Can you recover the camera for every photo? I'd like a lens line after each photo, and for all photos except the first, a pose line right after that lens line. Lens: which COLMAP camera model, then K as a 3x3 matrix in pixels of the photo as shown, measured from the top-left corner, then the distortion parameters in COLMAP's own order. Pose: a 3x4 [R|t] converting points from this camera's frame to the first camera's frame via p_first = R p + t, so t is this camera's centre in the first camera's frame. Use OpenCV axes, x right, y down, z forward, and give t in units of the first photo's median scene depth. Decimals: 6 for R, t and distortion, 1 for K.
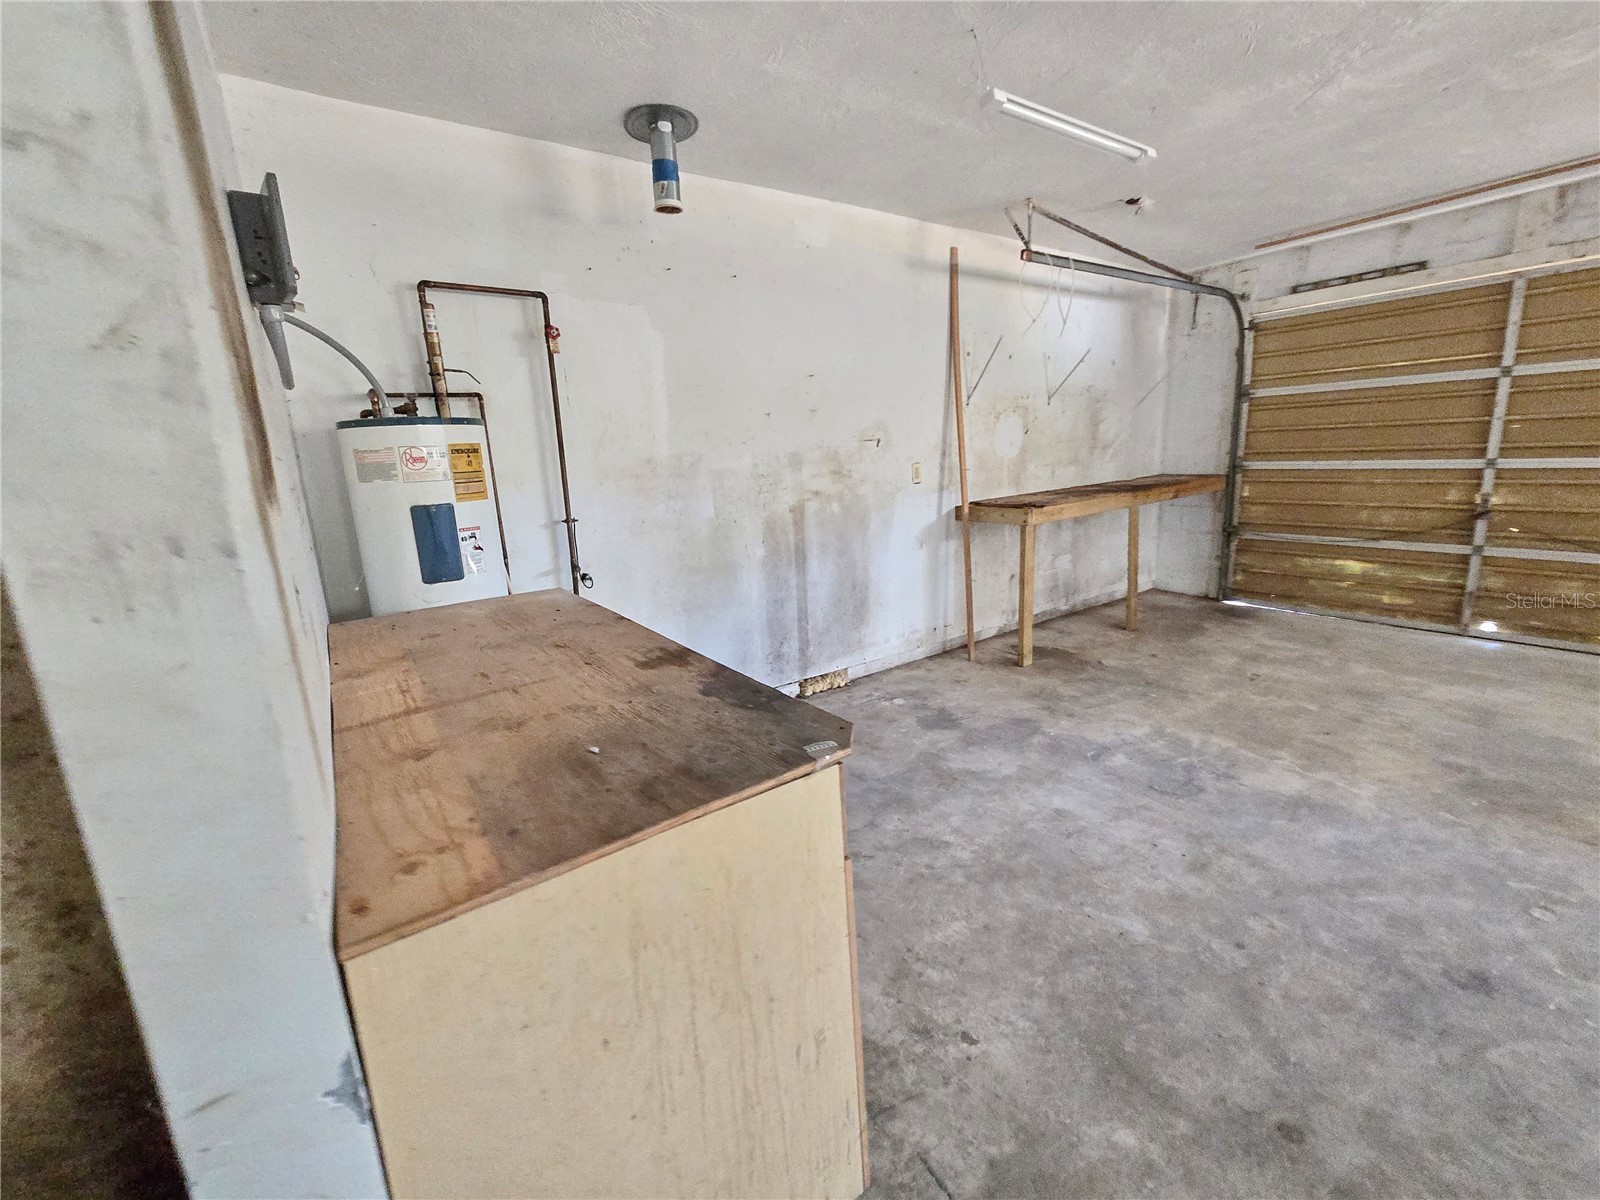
lens RADIAL K [[657.5, 0, 793.4], [0, 657.5, 592.3], [0, 0, 1]] dist [-0.000924, -0.000227]
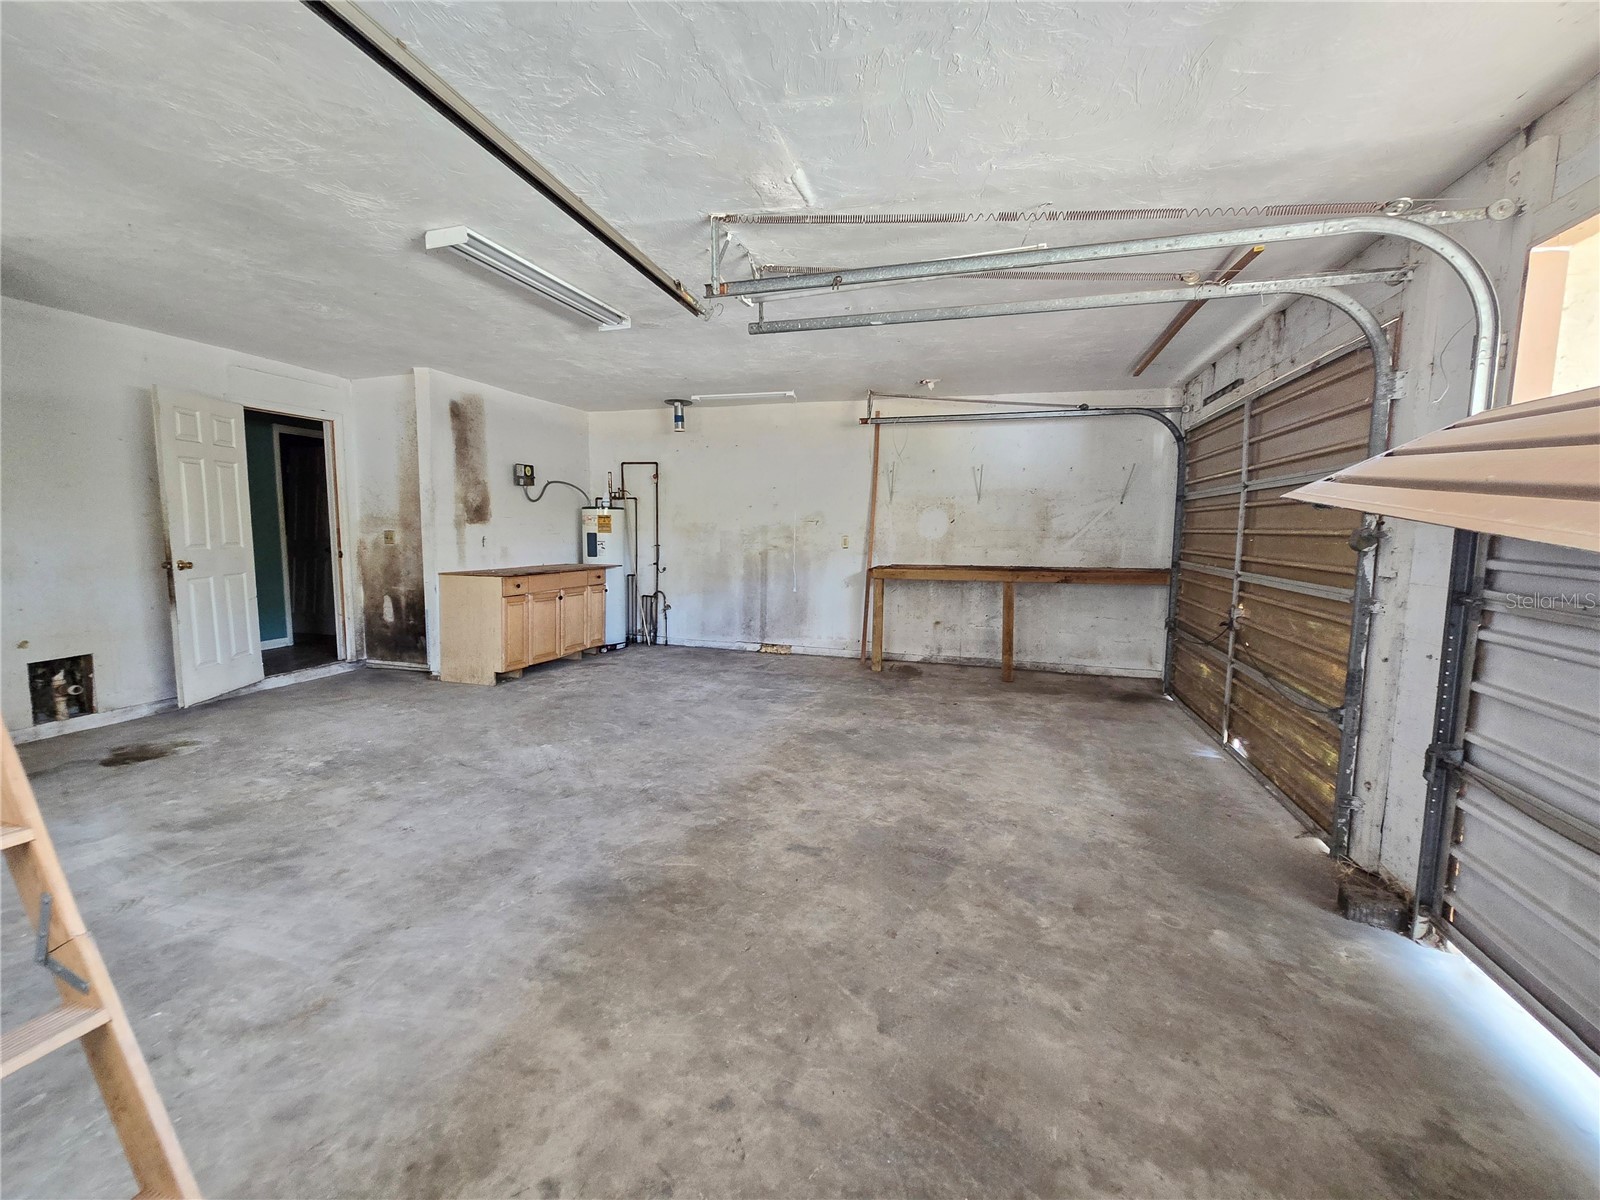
lens RADIAL K [[657.5, 0, 793.4], [0, 657.5, 592.3], [0, 0, 1]] dist [-0.000924, -0.000227]
pose [[0.621210, 0.135172, -0.771898, 1.582754], [-0.206792, 0.978373, 0.004907, -0.040405], [0.755867, 0.156573, 0.635728, -0.167346]]
